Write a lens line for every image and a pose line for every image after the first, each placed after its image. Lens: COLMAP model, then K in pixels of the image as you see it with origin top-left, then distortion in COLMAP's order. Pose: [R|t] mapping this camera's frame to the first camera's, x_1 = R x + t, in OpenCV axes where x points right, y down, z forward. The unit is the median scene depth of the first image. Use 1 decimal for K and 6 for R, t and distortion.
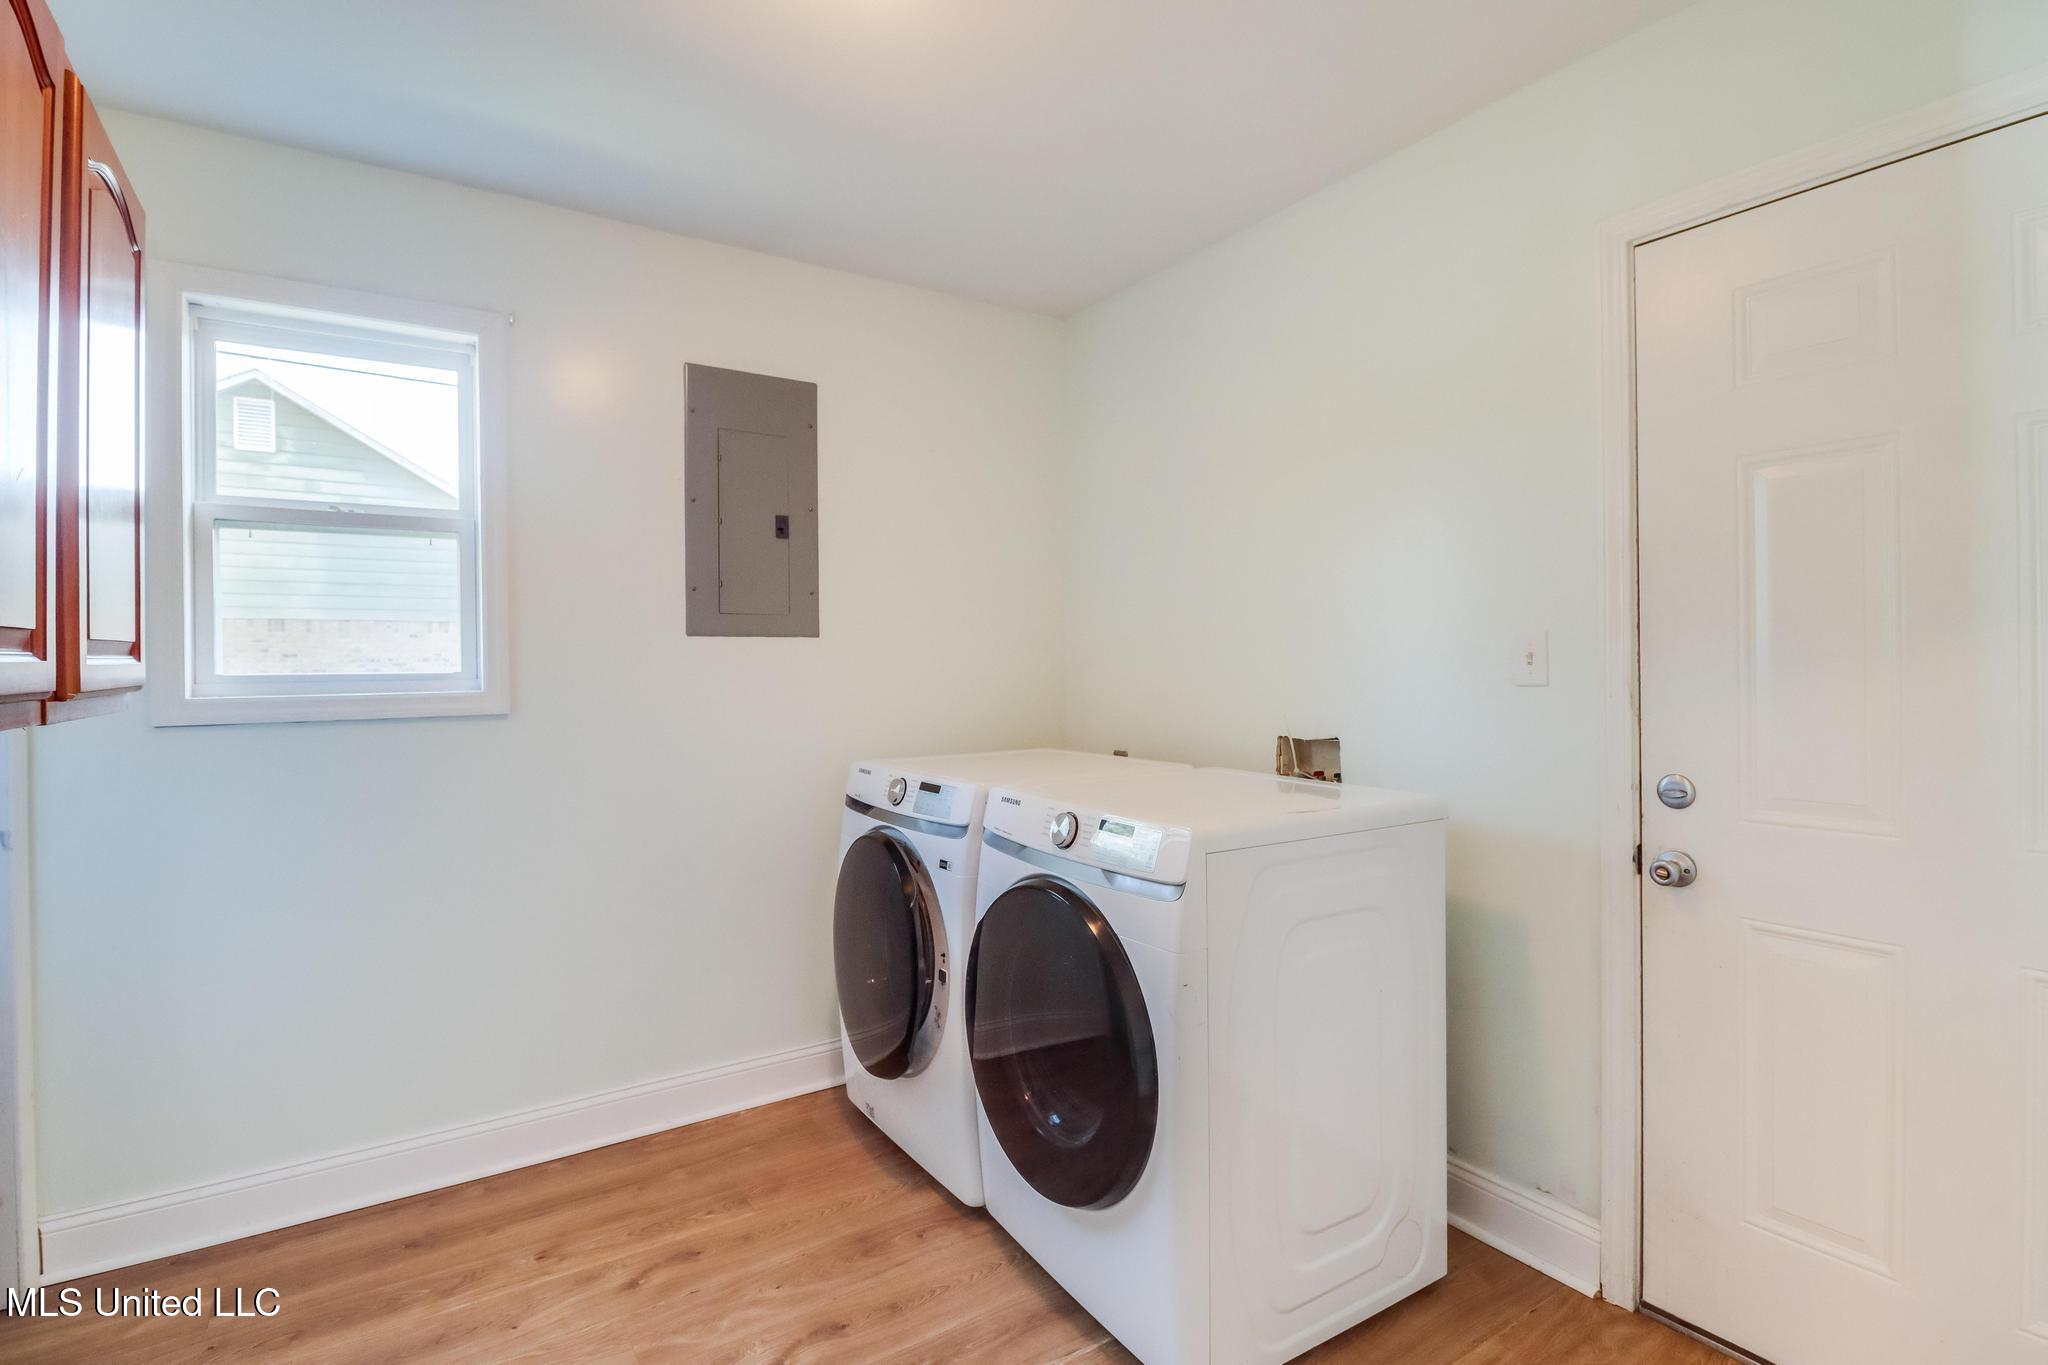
lens RADIAL K [[979.8, 0, 1023.3], [0, 979.8, 661.3], [0, 0, 1]] dist [-0.001253, -0.000091]
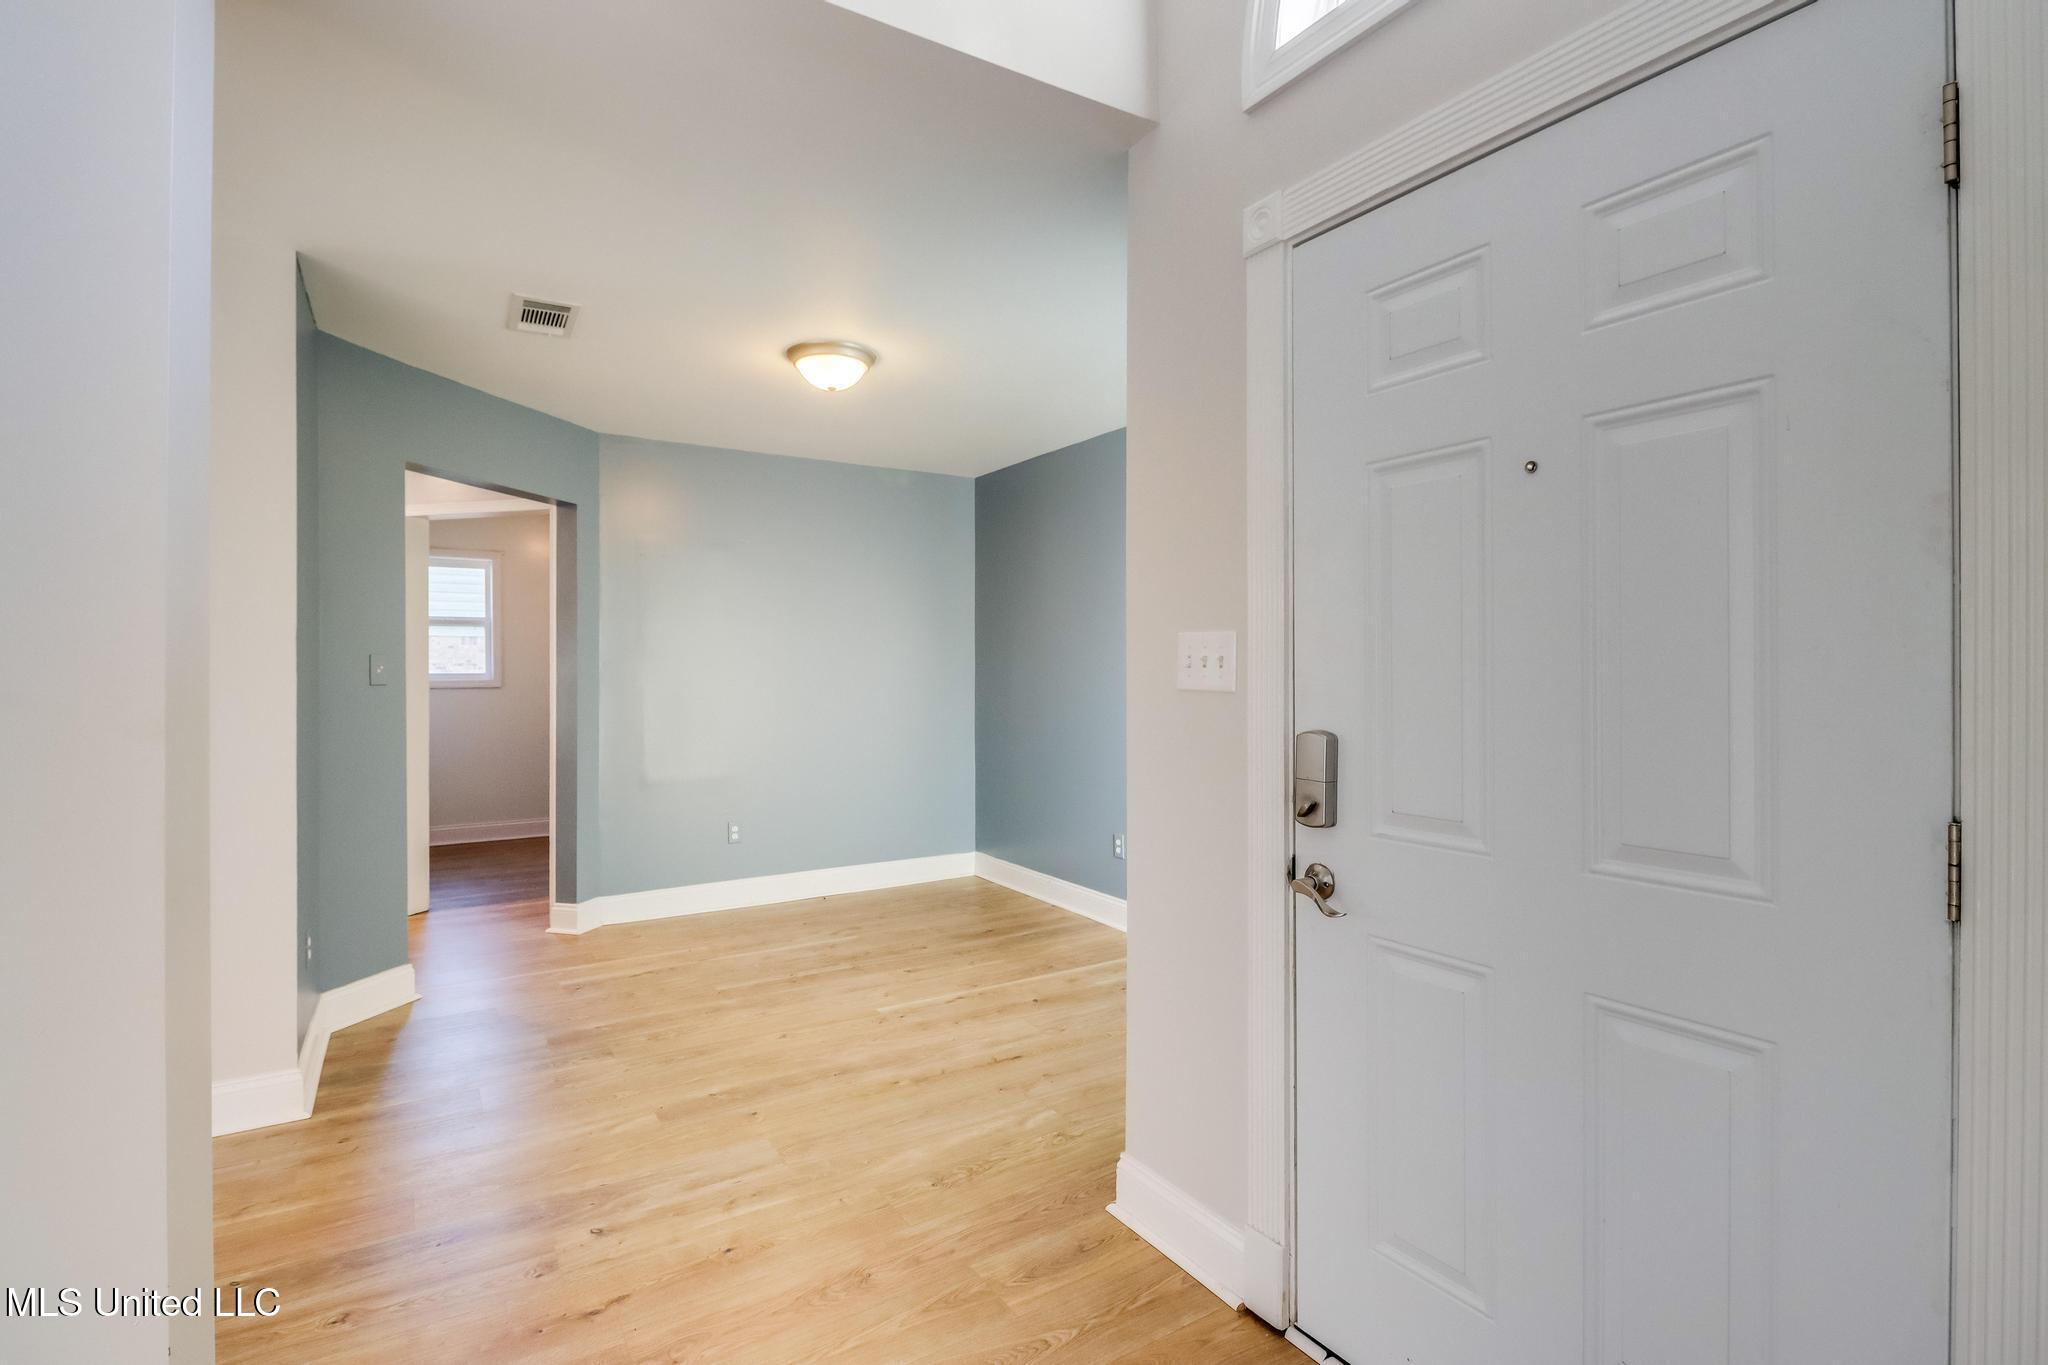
lens RADIAL K [[979.8, 0, 1023.3], [0, 979.8, 661.3], [0, 0, 1]] dist [-0.001253, -0.000091]
pose [[0.713674, 0.004621, -0.700463, 2.521648], [-0.002925, 0.999989, 0.003616, -0.035928], [0.700472, -0.000532, 0.713679, 0.064891]]
